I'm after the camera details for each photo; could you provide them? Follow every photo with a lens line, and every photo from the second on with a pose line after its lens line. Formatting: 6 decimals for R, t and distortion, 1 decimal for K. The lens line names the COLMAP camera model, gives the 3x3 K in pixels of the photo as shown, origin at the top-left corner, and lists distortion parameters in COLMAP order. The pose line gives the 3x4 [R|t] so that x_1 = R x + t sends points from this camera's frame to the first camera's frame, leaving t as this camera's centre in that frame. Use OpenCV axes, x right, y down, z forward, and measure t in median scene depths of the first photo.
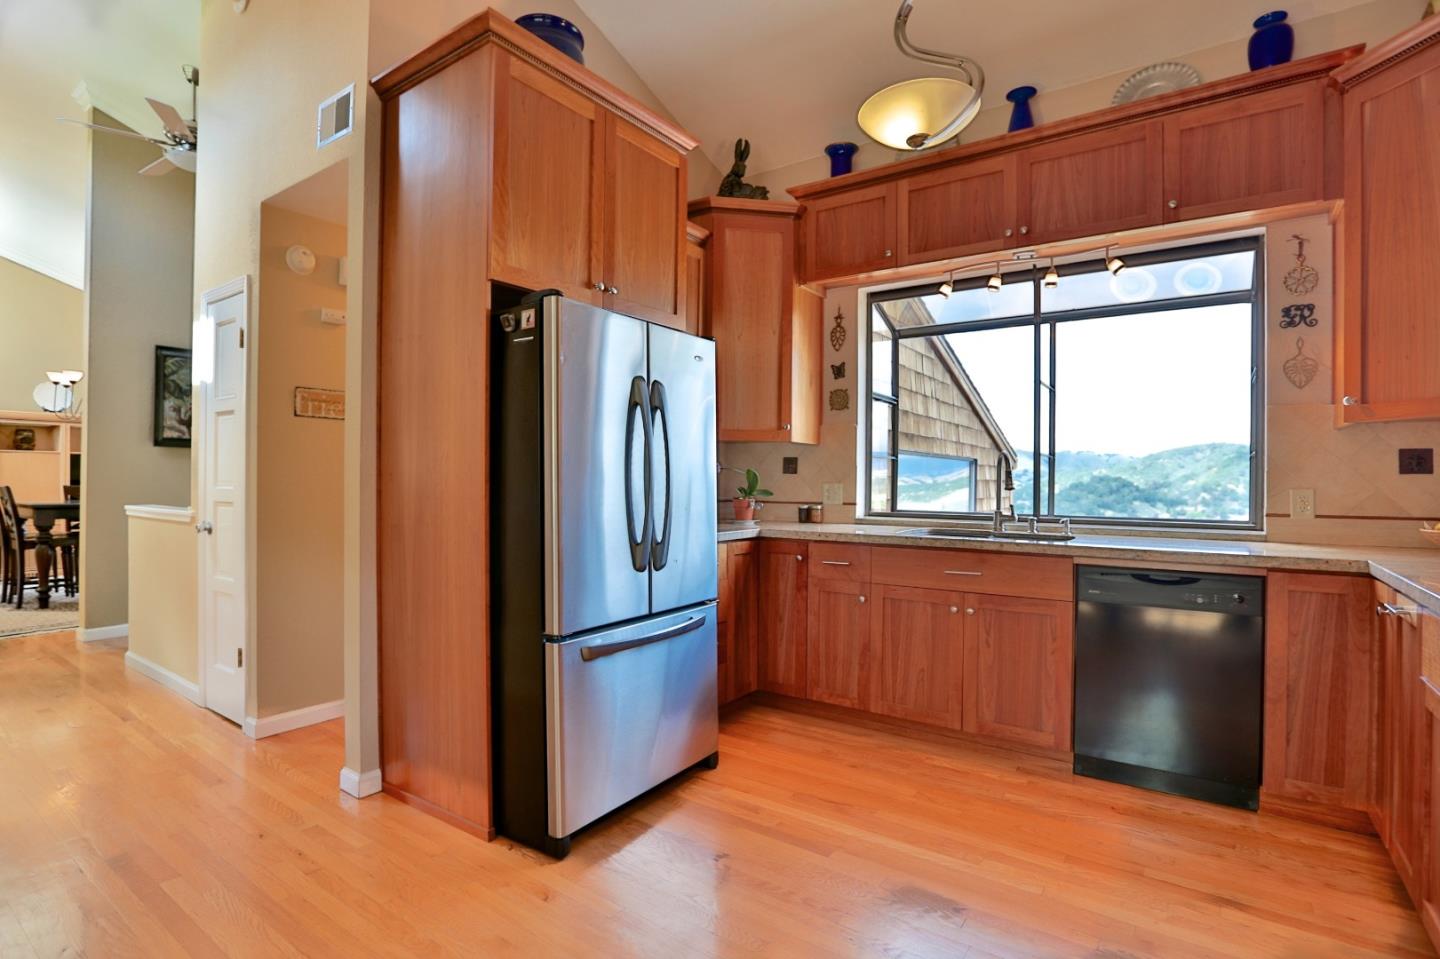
lens RADIAL K [[710.5, 0, 717.0], [0, 710.5, 479.8], [0, 0, 1]] dist [-0.037666, 0.007470]
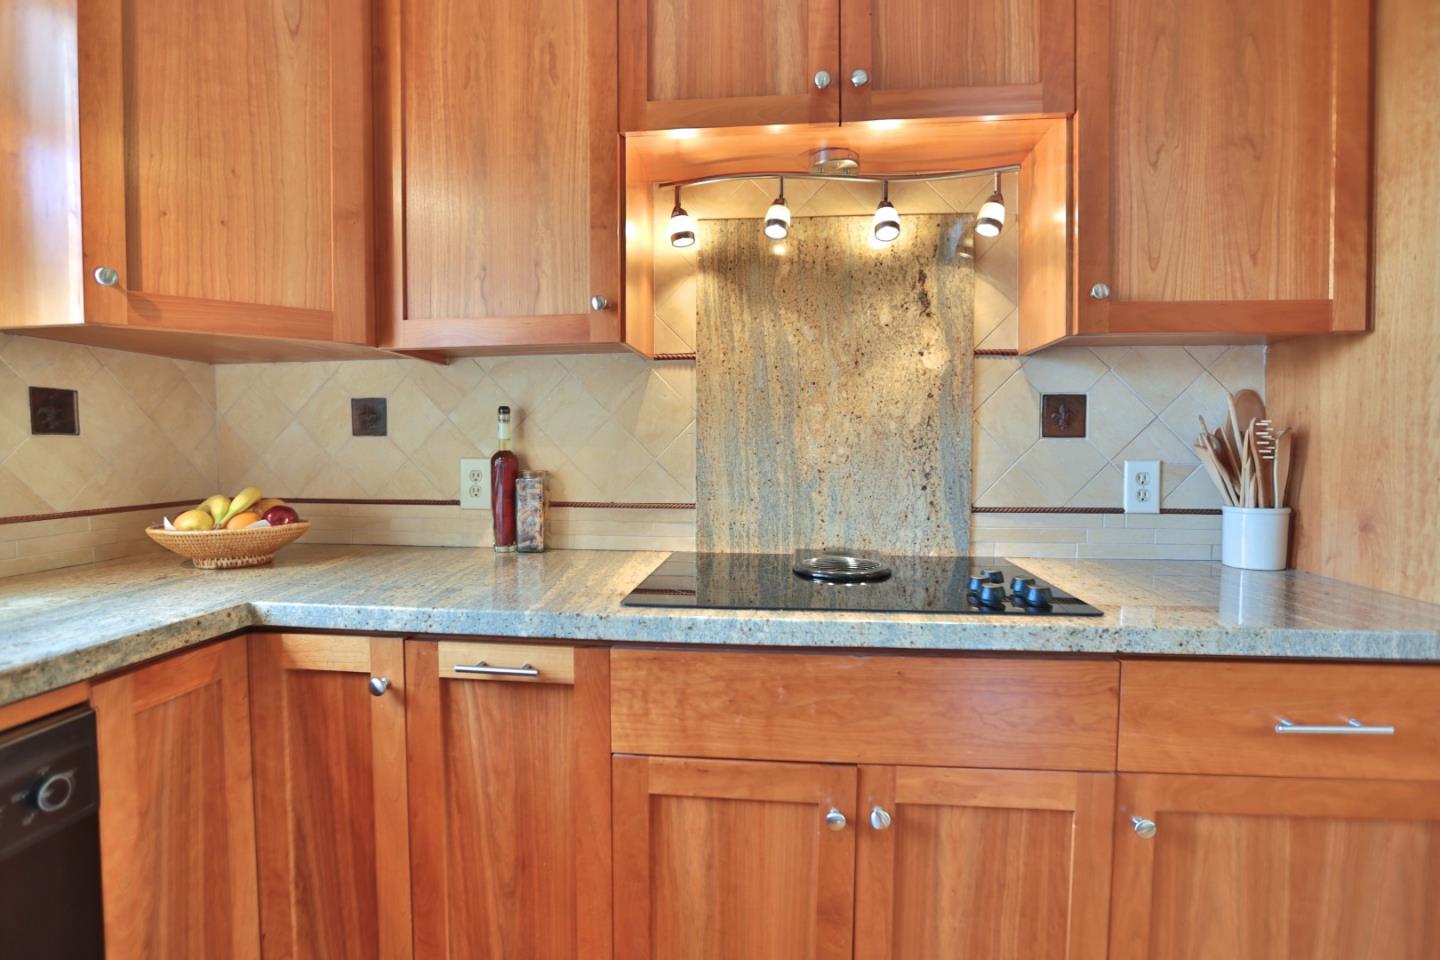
lens RADIAL K [[710.5, 0, 718.7], [0, 710.5, 478.4], [0, 0, 1]] dist [-0.037666, 0.007470]
pose [[-0.479310, -0.041734, 0.876653, 0.249596], [0.000724, 0.998850, 0.047947, 0.000144], [-0.877645, 0.023617, -0.478729, 0.730658]]
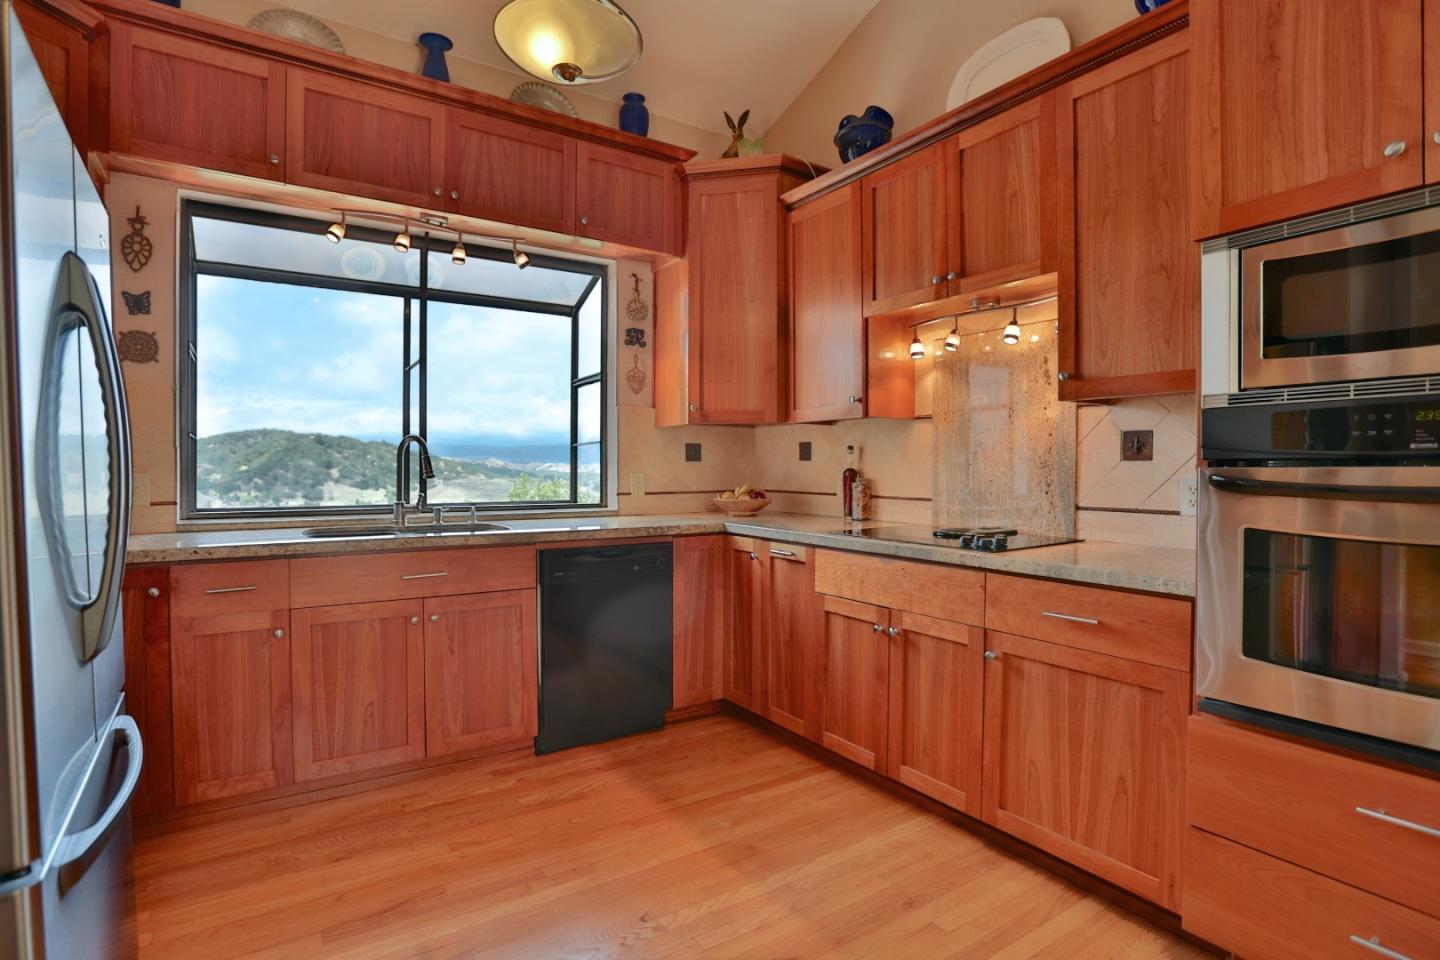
lens RADIAL K [[710.5, 0, 720.5], [0, 710.5, 478.7], [0, 0, 1]] dist [-0.037666, 0.007470]
pose [[0.367420, -0.021409, 0.929809, -0.324340], [0.003461, 0.999760, 0.021652, -0.003519], [-0.930049, -0.004738, 0.367406, 0.365036]]
